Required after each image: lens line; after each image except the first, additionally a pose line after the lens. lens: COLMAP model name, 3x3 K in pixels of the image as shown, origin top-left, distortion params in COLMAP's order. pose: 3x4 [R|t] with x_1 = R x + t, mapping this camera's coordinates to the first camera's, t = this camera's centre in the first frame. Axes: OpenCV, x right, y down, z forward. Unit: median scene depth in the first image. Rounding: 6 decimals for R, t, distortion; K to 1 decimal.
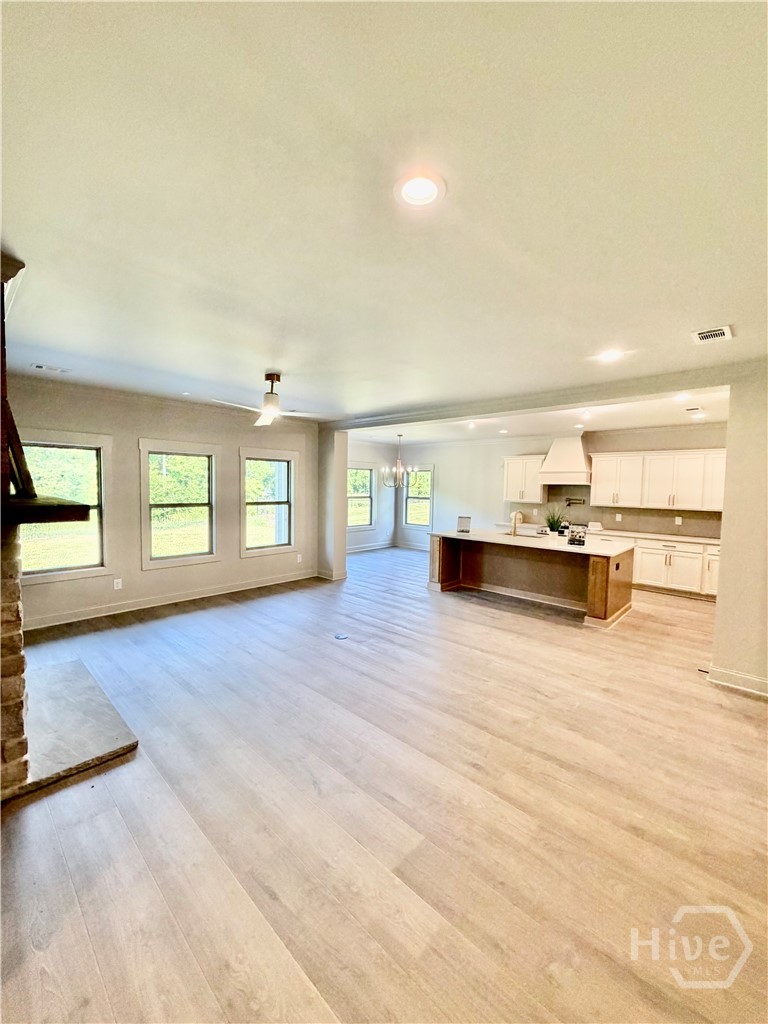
lens RADIAL K [[408.3, 0, 386.7], [0, 408.3, 509.8], [0, 0, 1]] dist [0.001862, -0.000077]
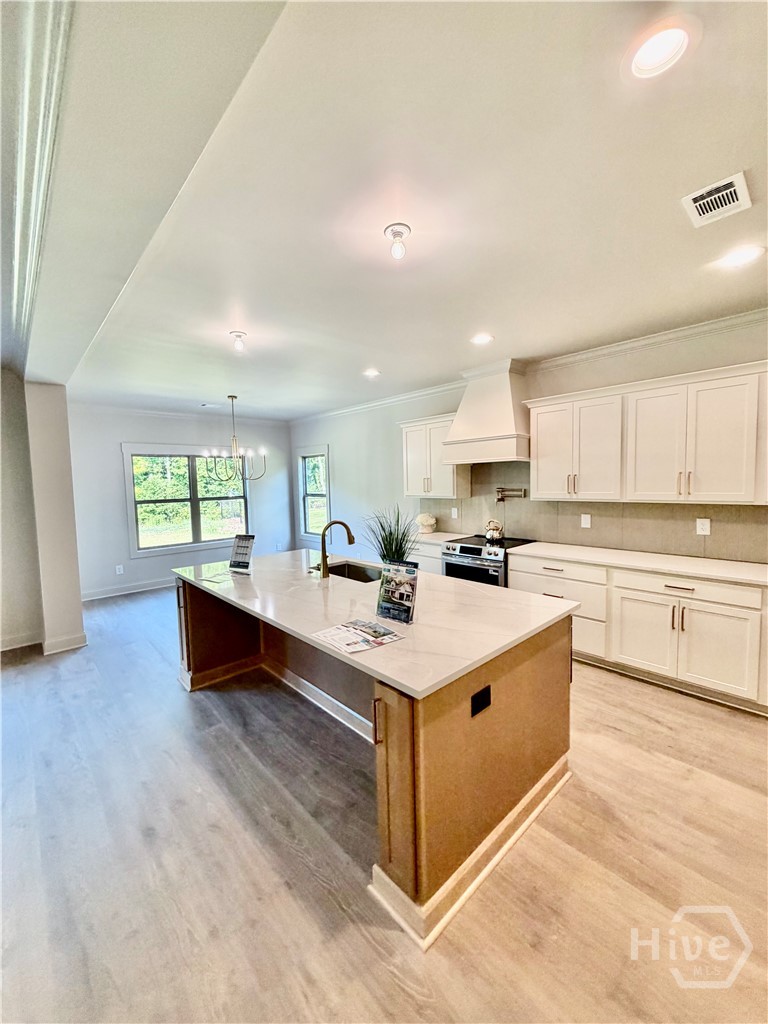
lens RADIAL K [[408.3, 0, 386.7], [0, 408.3, 509.8], [0, 0, 1]] dist [0.001862, -0.000077]
pose [[0.996522, -0.037646, -0.074348, 0.409988], [0.038606, 0.999188, 0.011522, -0.012919], [0.073854, -0.014352, 0.997166, 0.534717]]
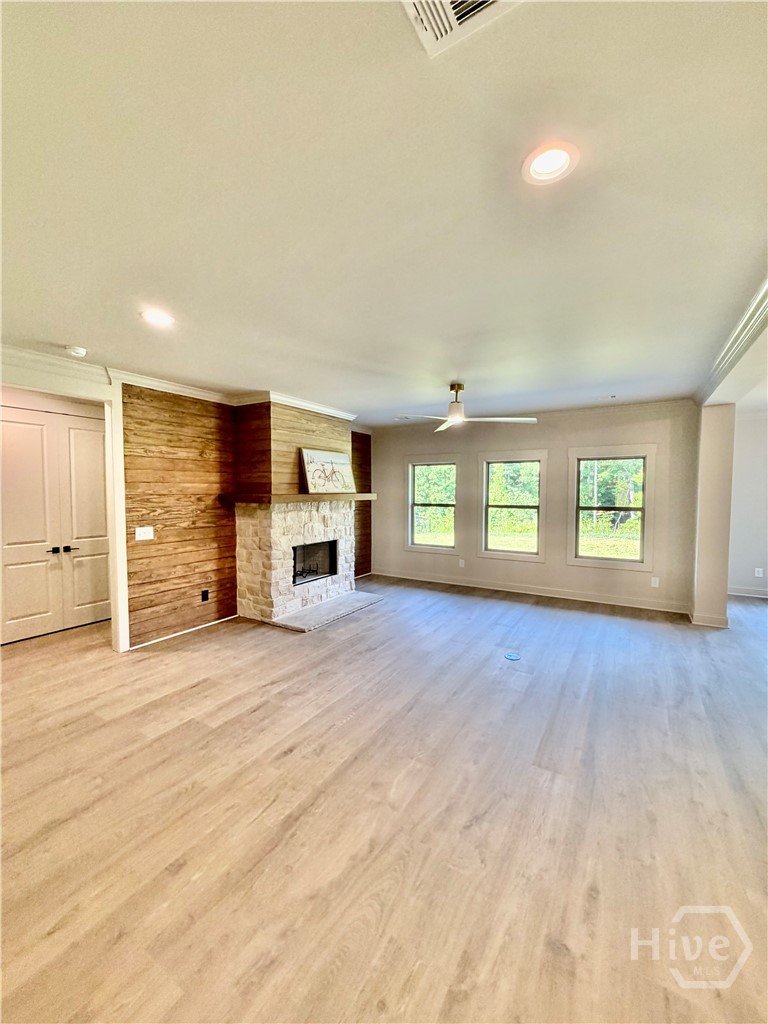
lens RADIAL K [[408.3, 0, 386.7], [0, 408.3, 509.8], [0, 0, 1]] dist [0.001862, -0.000077]
pose [[0.204642, 0.029724, -0.978385, 0.471989], [-0.055871, 0.998264, 0.018642, -0.003585], [0.977241, 0.050849, 0.205948, 0.375801]]
